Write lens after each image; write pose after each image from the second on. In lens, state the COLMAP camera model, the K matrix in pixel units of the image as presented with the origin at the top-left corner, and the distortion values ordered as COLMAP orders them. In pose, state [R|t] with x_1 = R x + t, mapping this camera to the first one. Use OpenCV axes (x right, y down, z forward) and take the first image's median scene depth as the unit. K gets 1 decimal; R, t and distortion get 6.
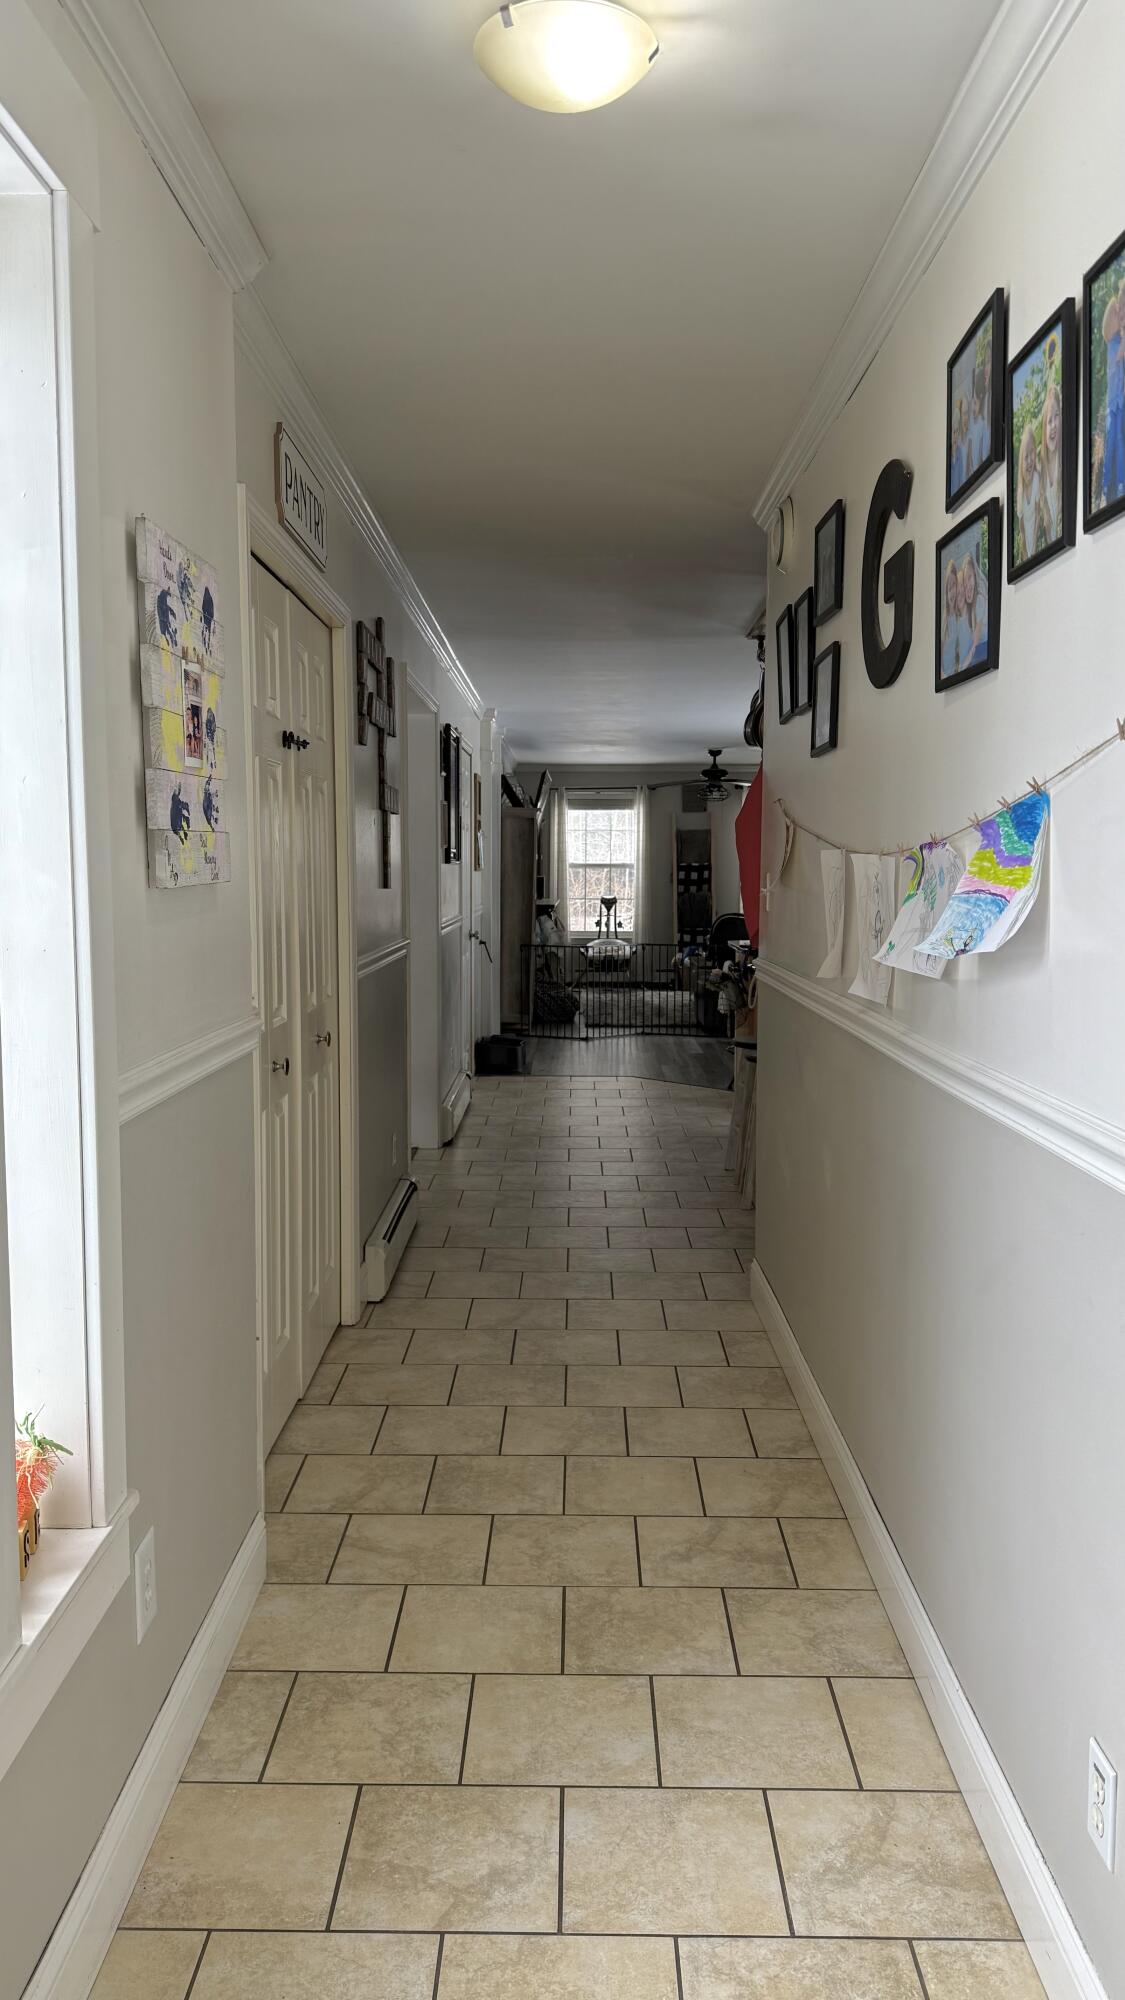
lens RADIAL K [[1409.7, 0, 558.1], [0, 1409.7, 996.6], [0, 0, 1]] dist [0.076746, 0.001806]
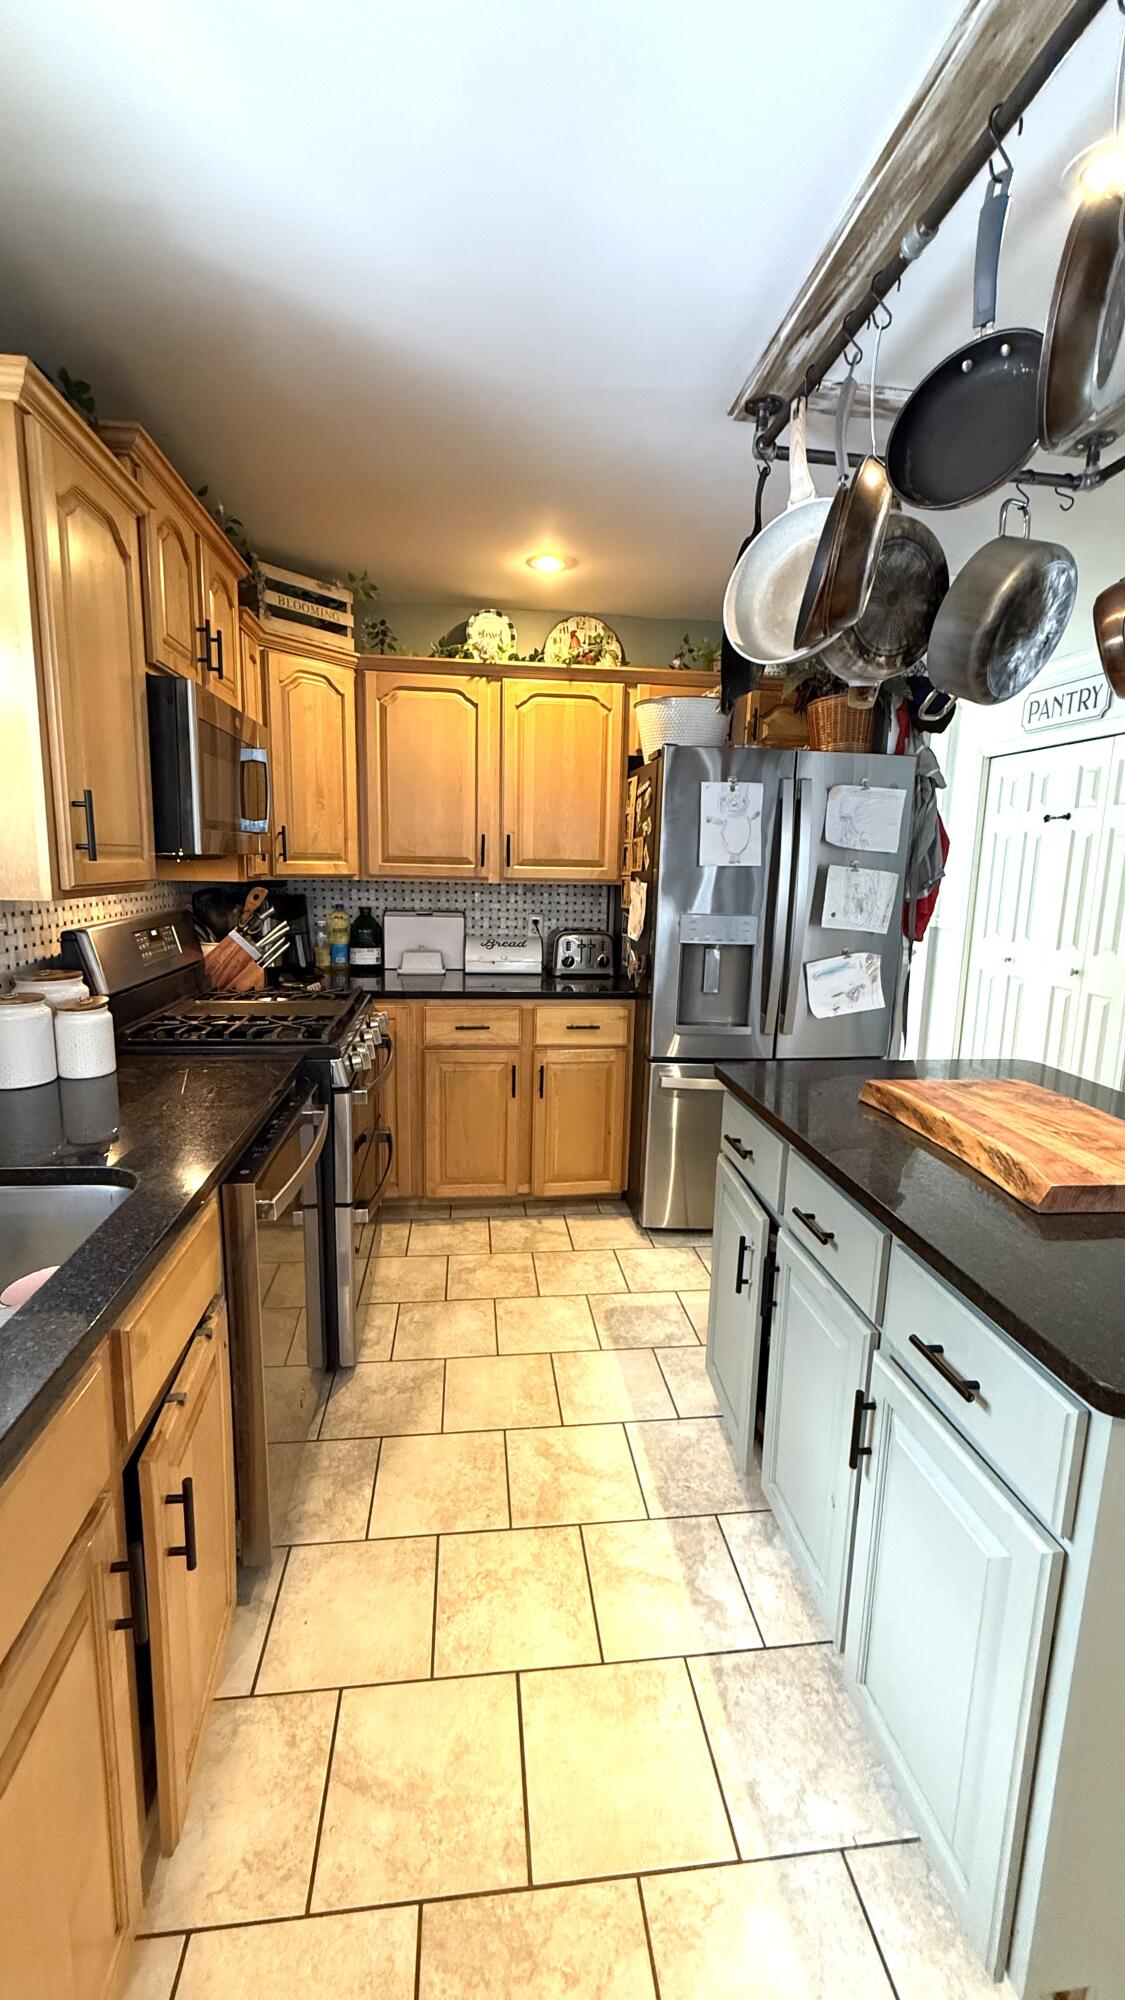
lens RADIAL K [[795.8, 0, 563.2], [0, 795.8, 995.1], [0, 0, 1]] dist [-0.000803, 0.000471]
pose [[-0.990834, -0.005158, -0.134988, 0.479367], [-0.040324, 0.965004, 0.259114, -0.138616], [0.128927, 0.262183, -0.956367, 1.442976]]
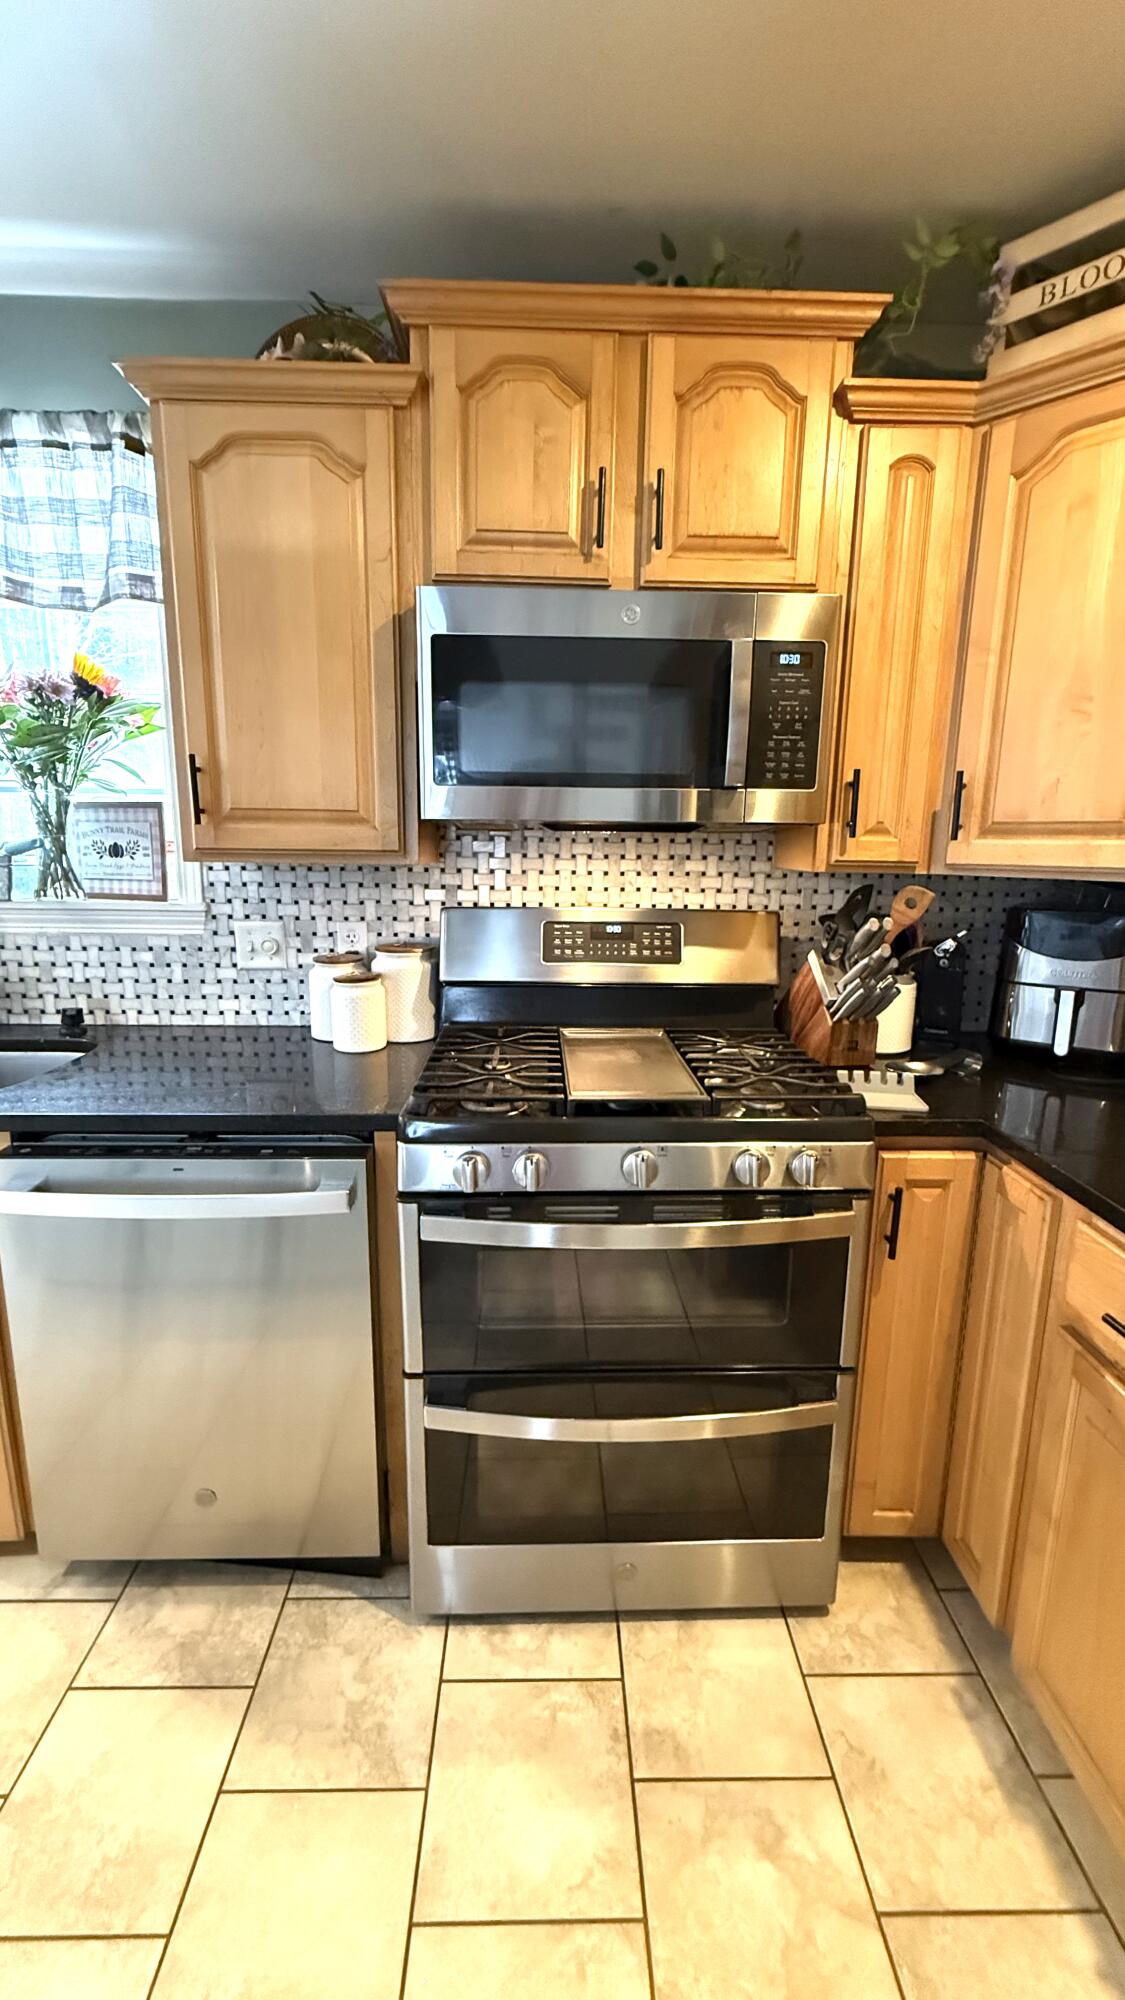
lens RADIAL K [[795.8, 0, 561.3], [0, 795.8, 996.0], [0, 0, 1]] dist [-0.000803, 0.000471]
pose [[-0.036452, -0.194467, 0.980232, 0.299339], [0.080472, 0.977127, 0.196843, -0.088182], [-0.996090, 0.086057, -0.019969, 1.000837]]
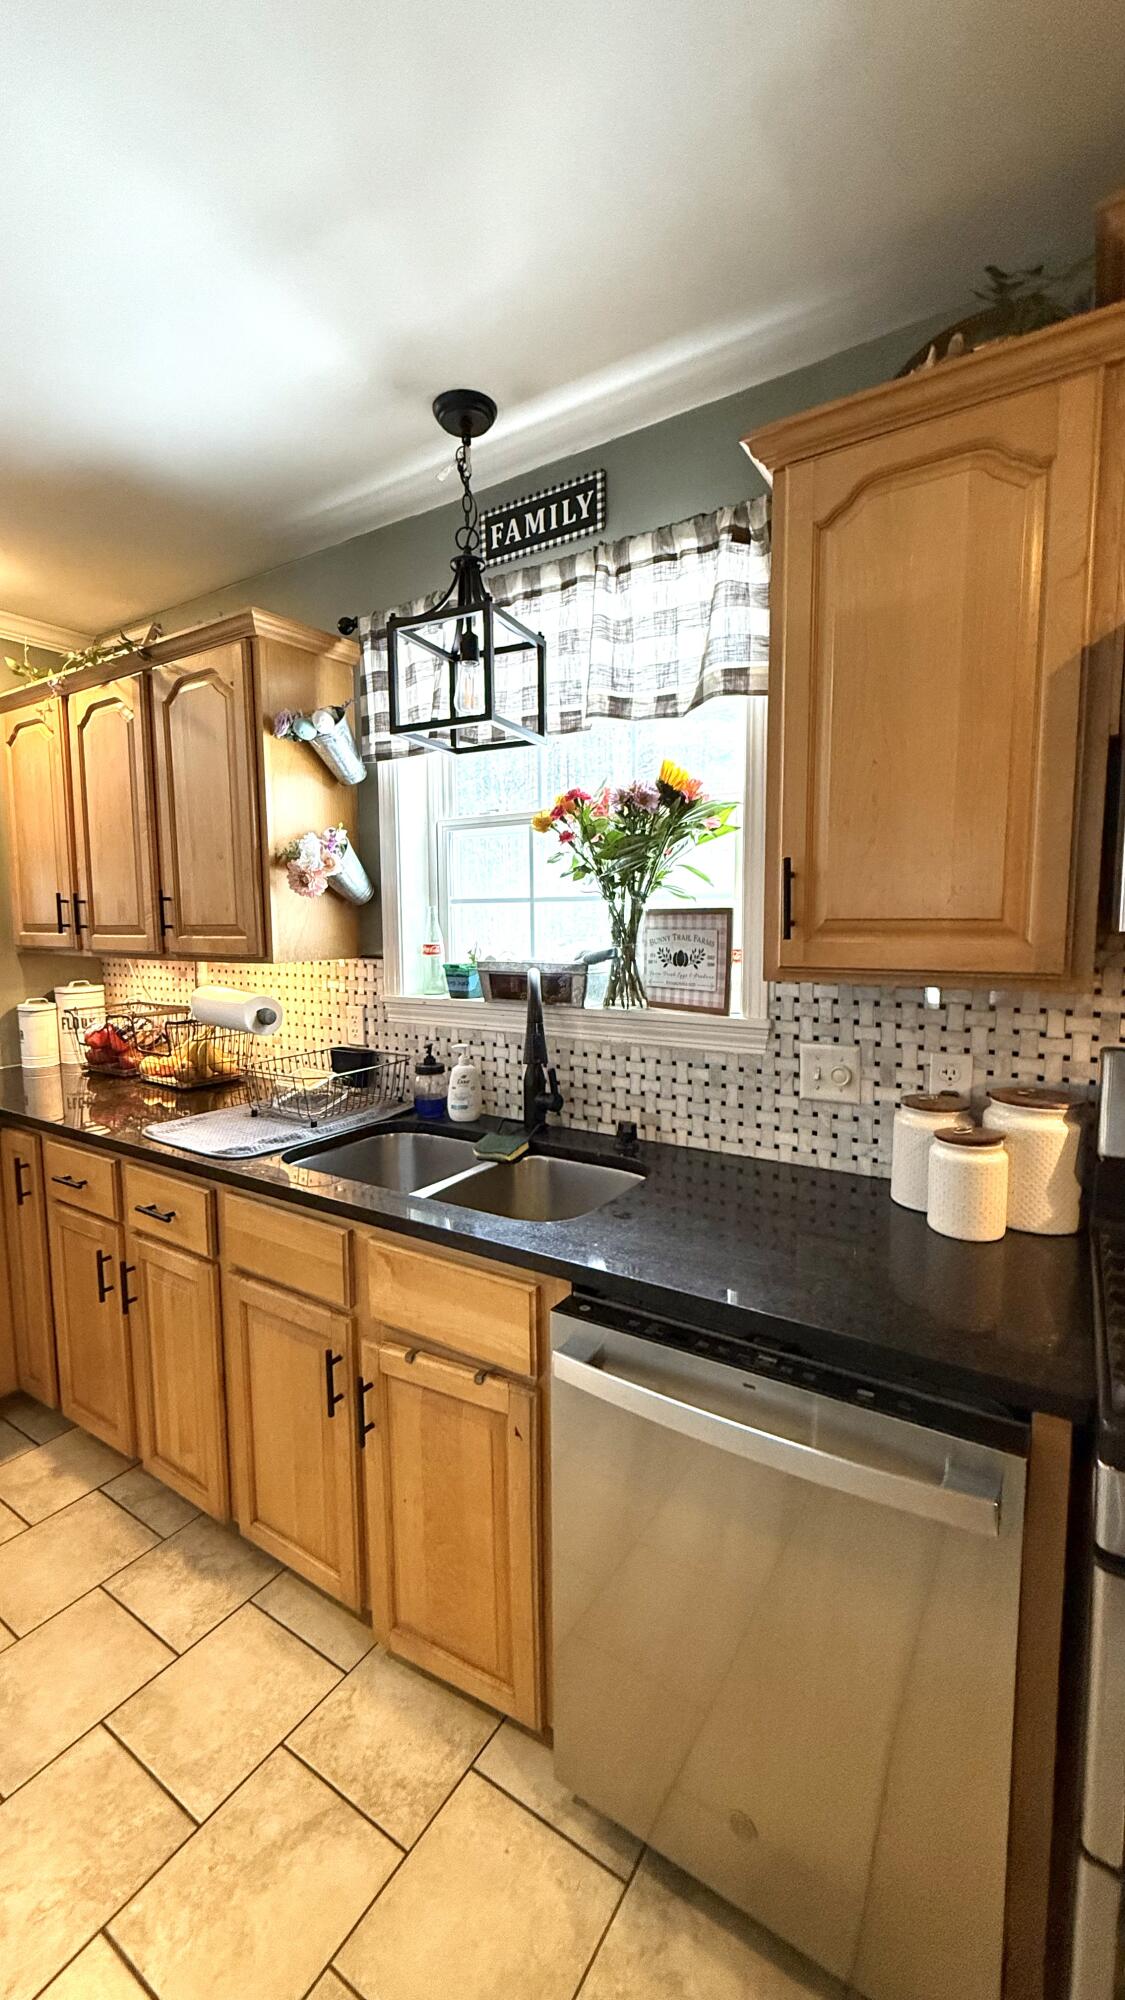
lens RADIAL K [[795.8, 0, 563.0], [0, 795.8, 995.2], [0, 0, 1]] dist [-0.000803, 0.000471]
pose [[0.533144, -0.089587, 0.841268, 0.361035], [0.088814, 0.994810, 0.049653, -0.104665], [-0.841350, 0.048244, 0.538334, 1.051198]]
